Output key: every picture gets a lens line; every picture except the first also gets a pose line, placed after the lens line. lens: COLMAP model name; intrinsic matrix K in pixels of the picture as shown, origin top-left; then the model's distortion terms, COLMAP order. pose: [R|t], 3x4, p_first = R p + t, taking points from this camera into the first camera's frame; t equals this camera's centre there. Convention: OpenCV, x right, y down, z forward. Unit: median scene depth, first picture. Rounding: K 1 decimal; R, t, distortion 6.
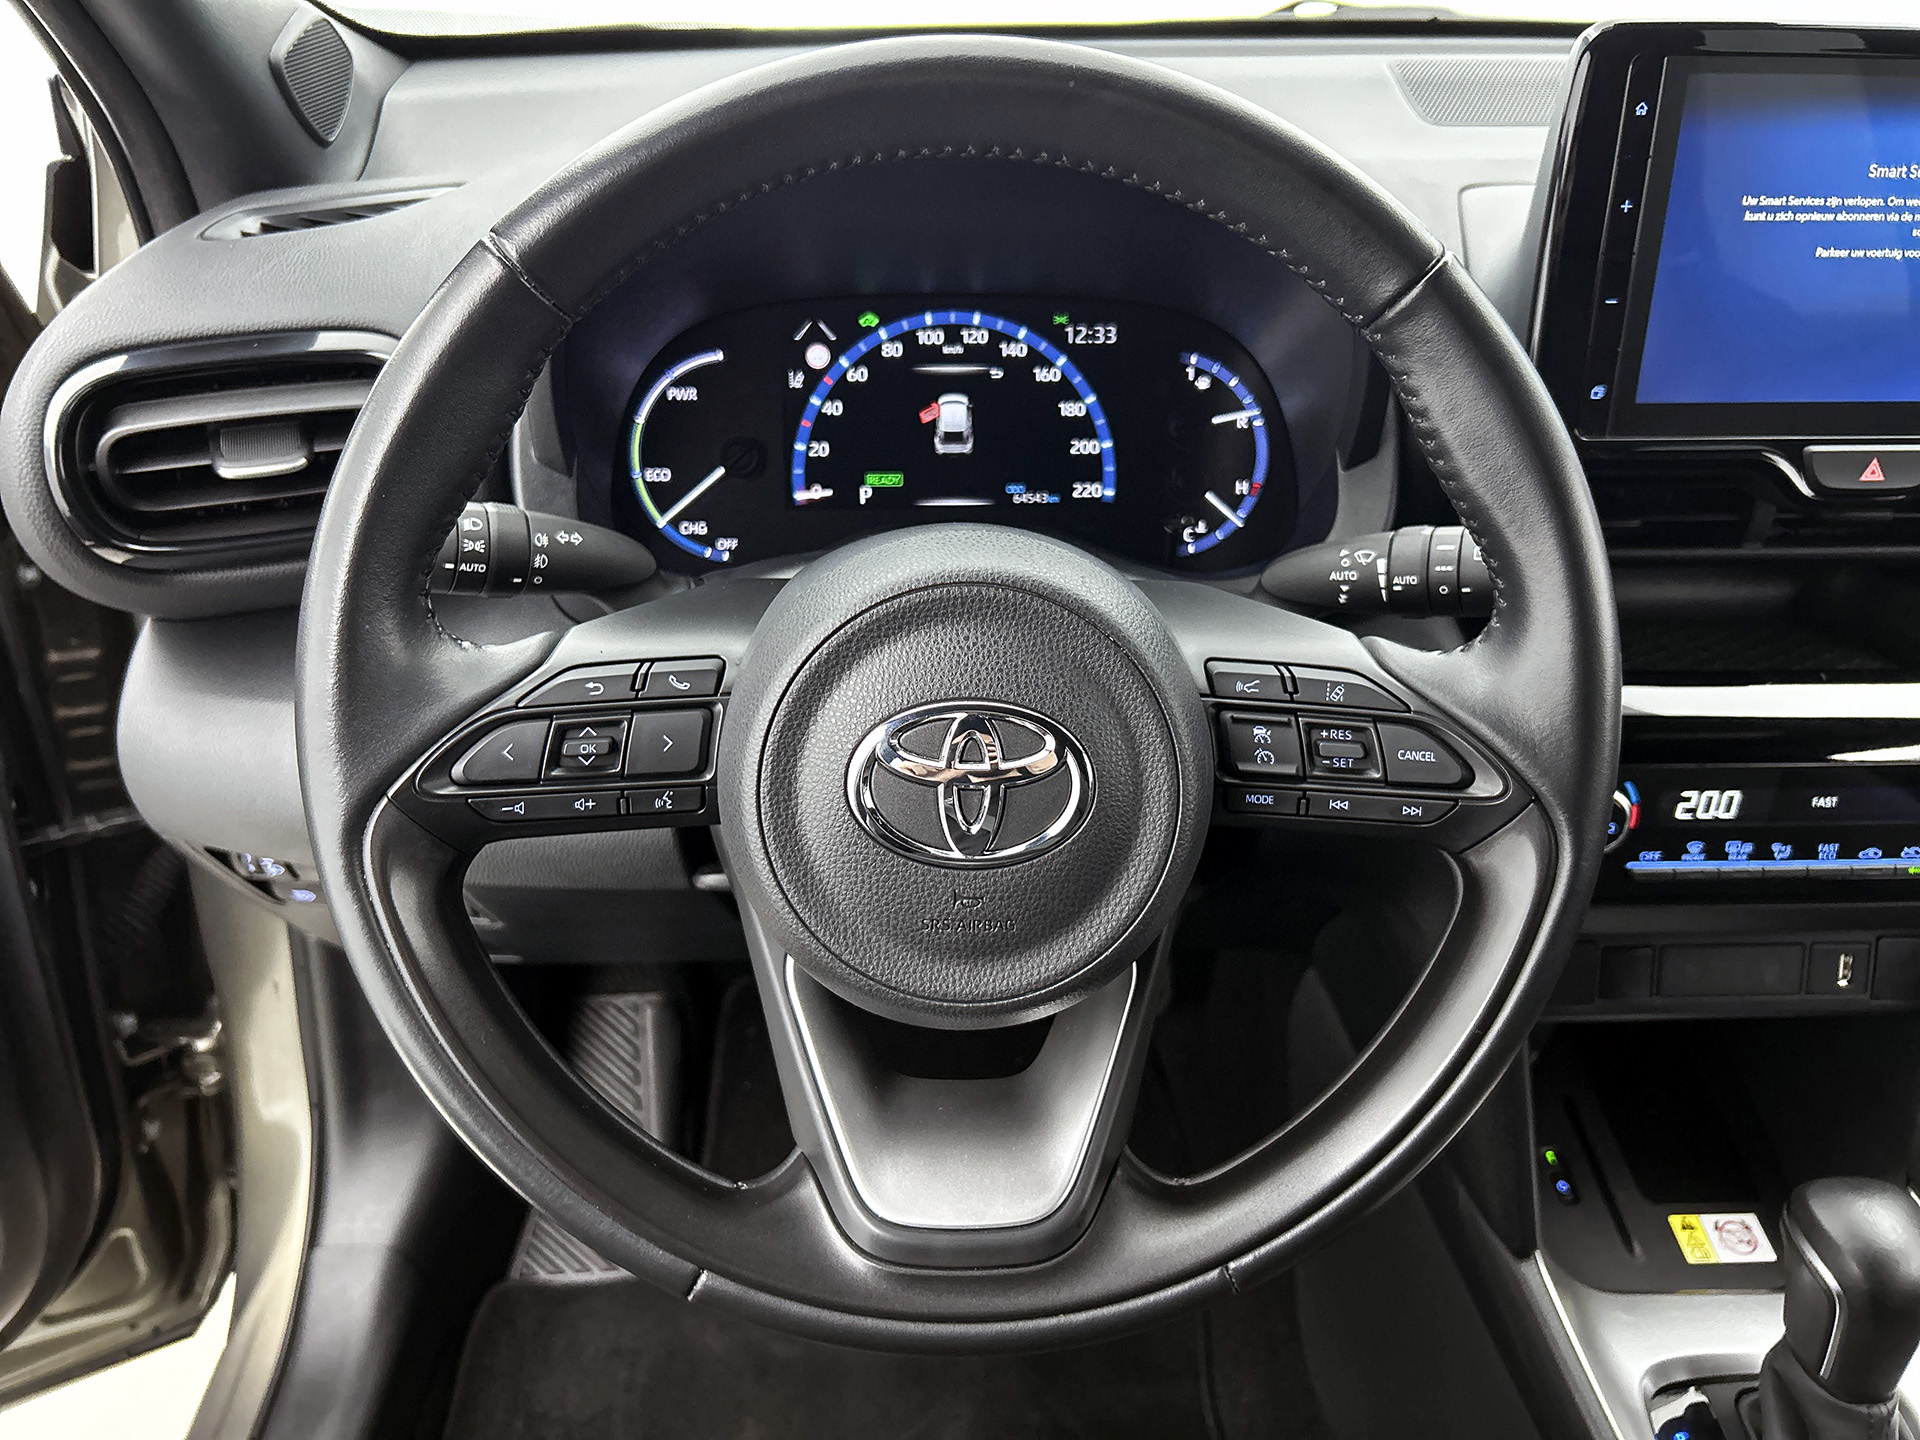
lens RADIAL K [[1474.1, 0, 971.9], [0, 1474.1, 693.4], [0, 0, 1]] dist [0.051633, -0.070267]
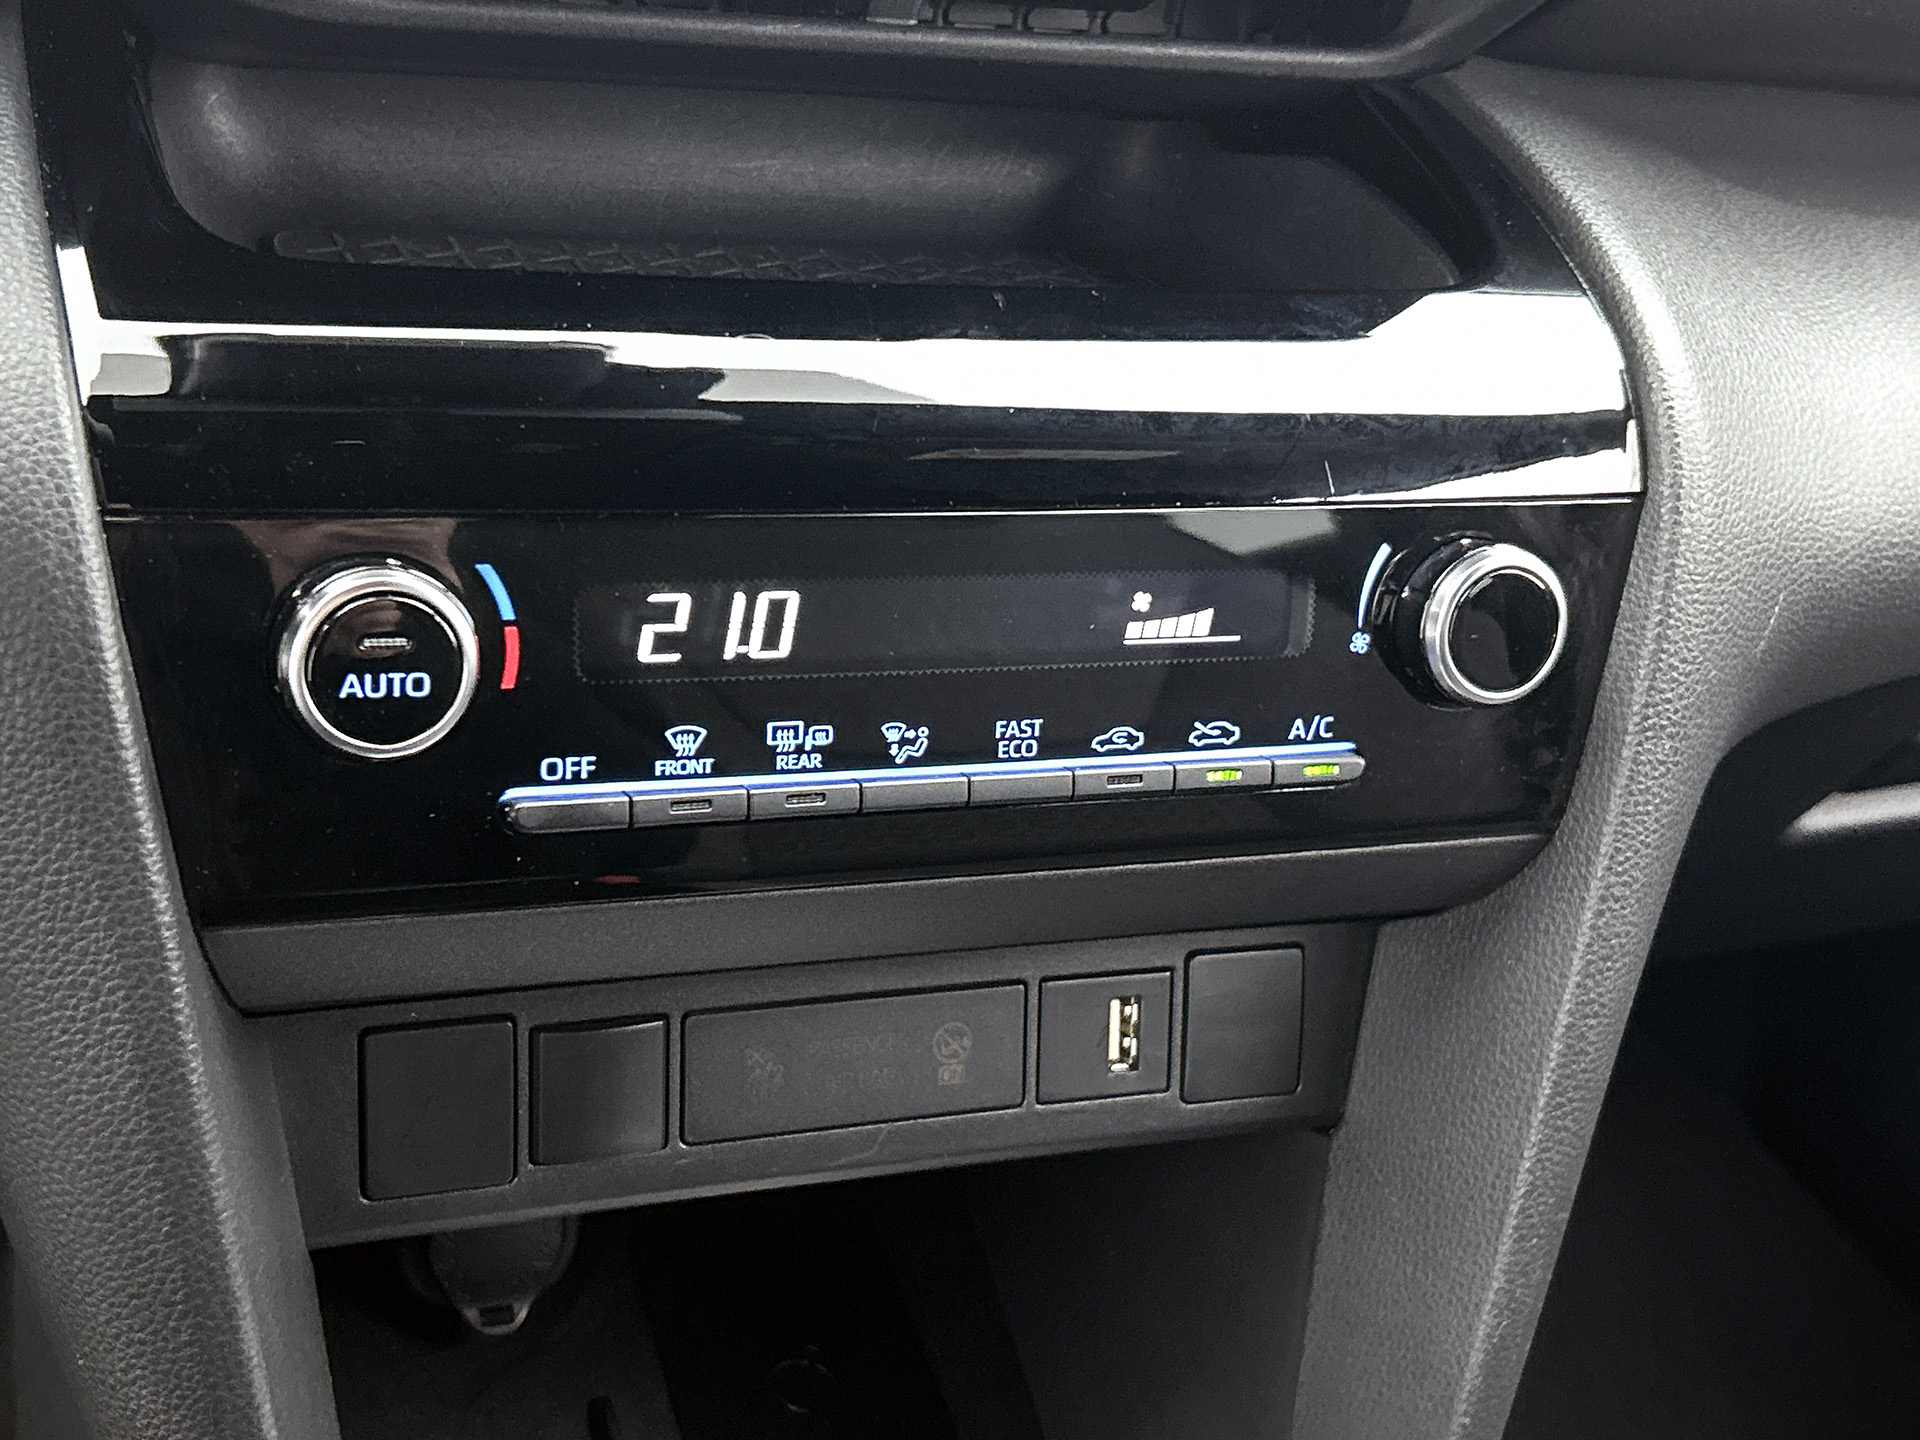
lens RADIAL K [[2532.6, 0, 977.6], [0, 2532.6, 704.4], [0, 0, 1]] dist [0.095951, 0.000000]
pose [[0.944885, -0.032706, 0.325765, 0.318484], [0.028798, 0.999444, 0.016814, 0.078777], [-0.326134, -0.006506, 0.945301, 0.338240]]
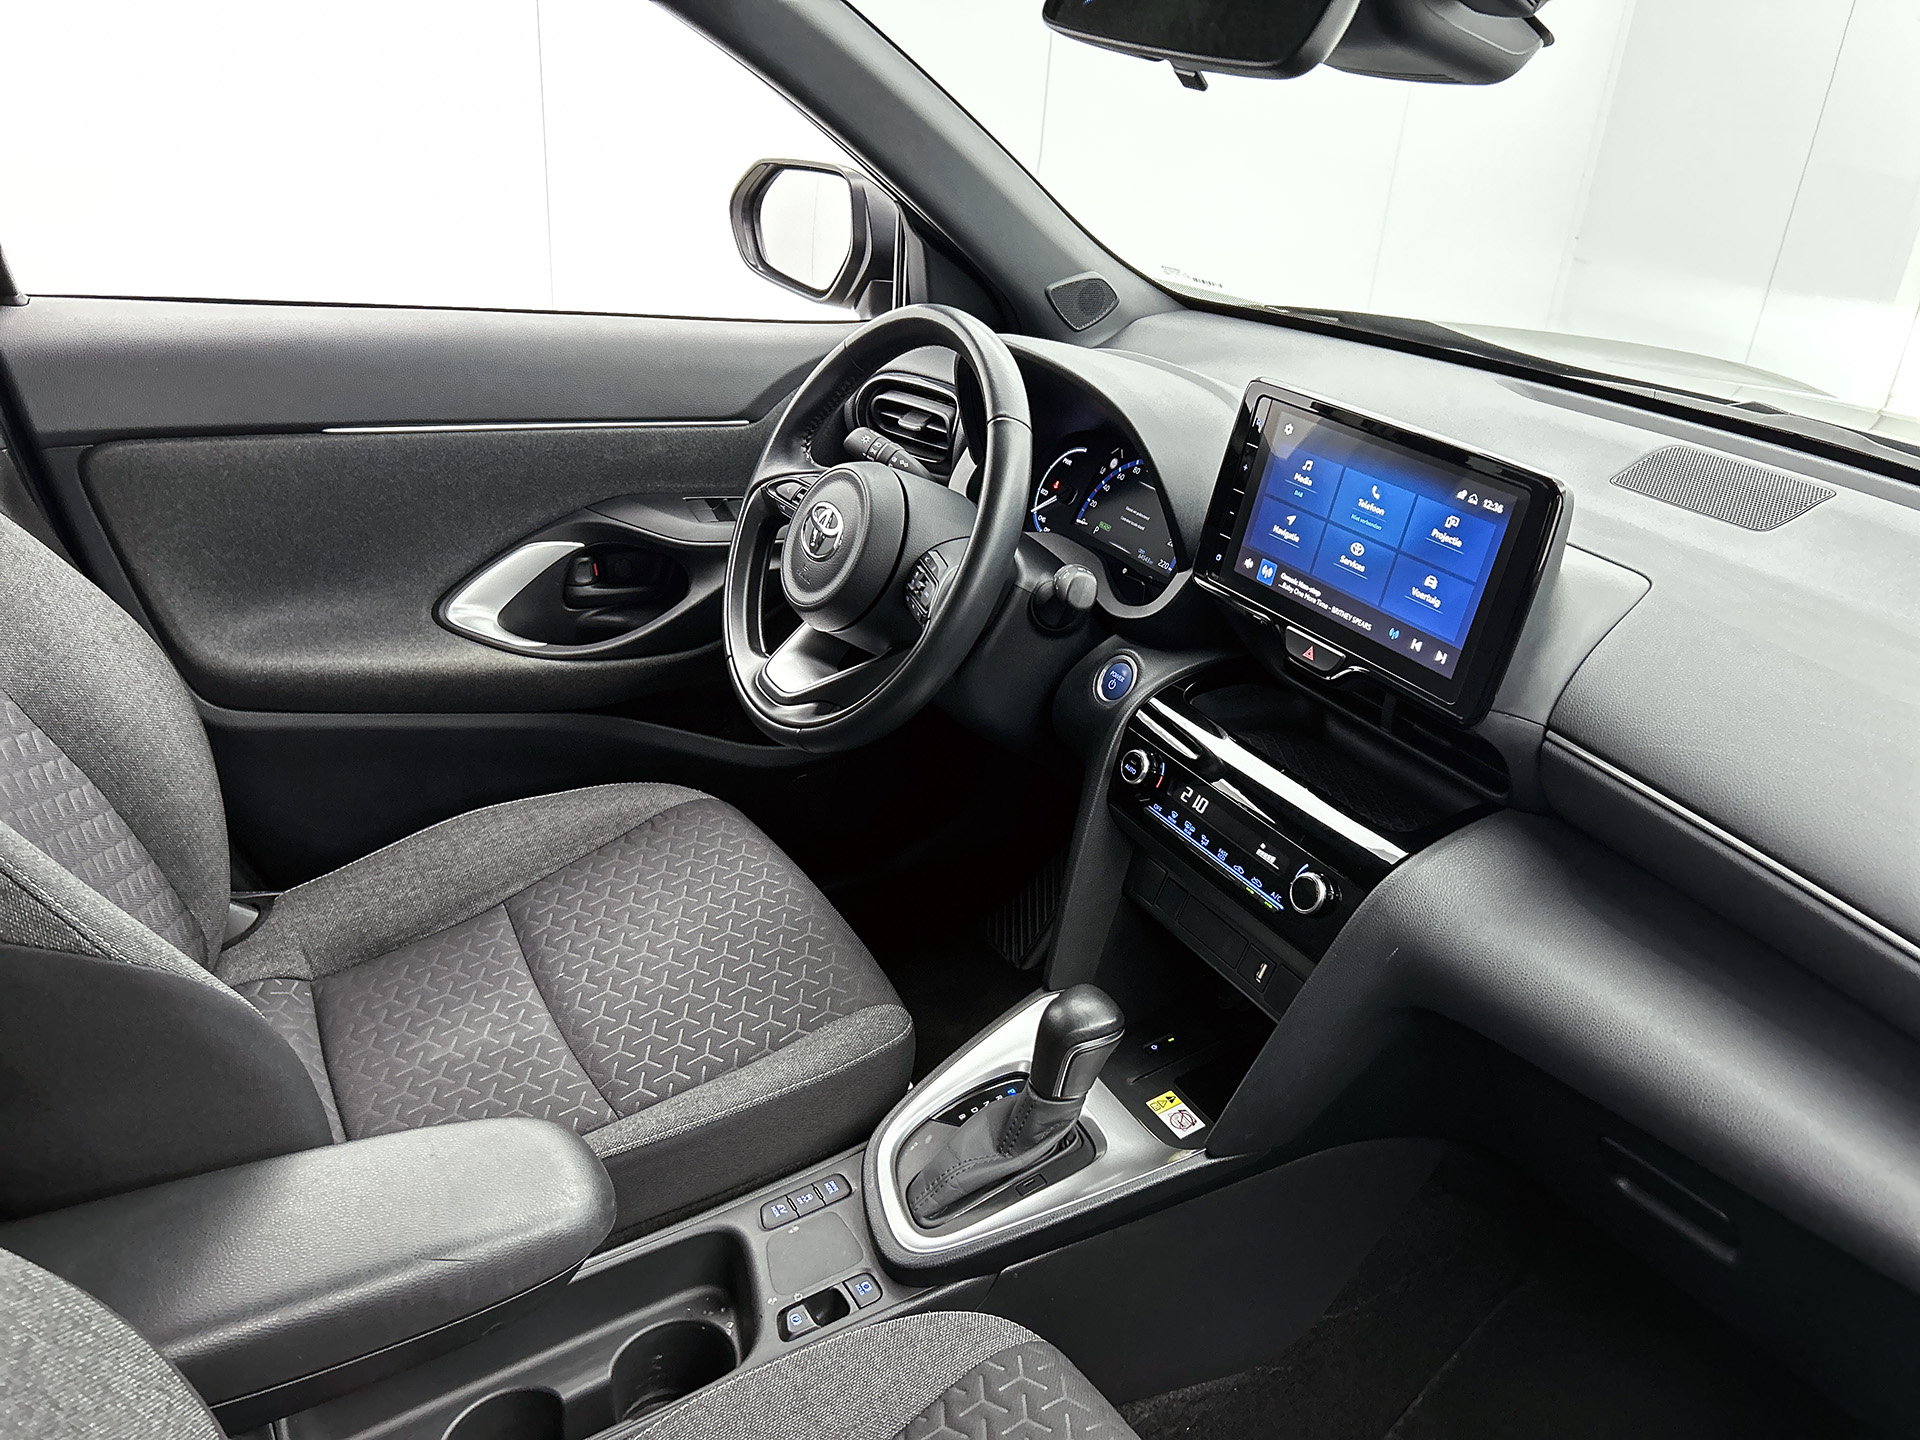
lens RADIAL K [[1474.1, 0, 954.6], [0, 1474.1, 707.4], [0, 0, 1]] dist [0.051633, -0.070267]
pose [[0.453618, 0.394810, -0.798972, 1.592707], [-0.505614, 0.852276, 0.134086, -0.101819], [0.733884, 0.343148, 0.586229, -0.260509]]
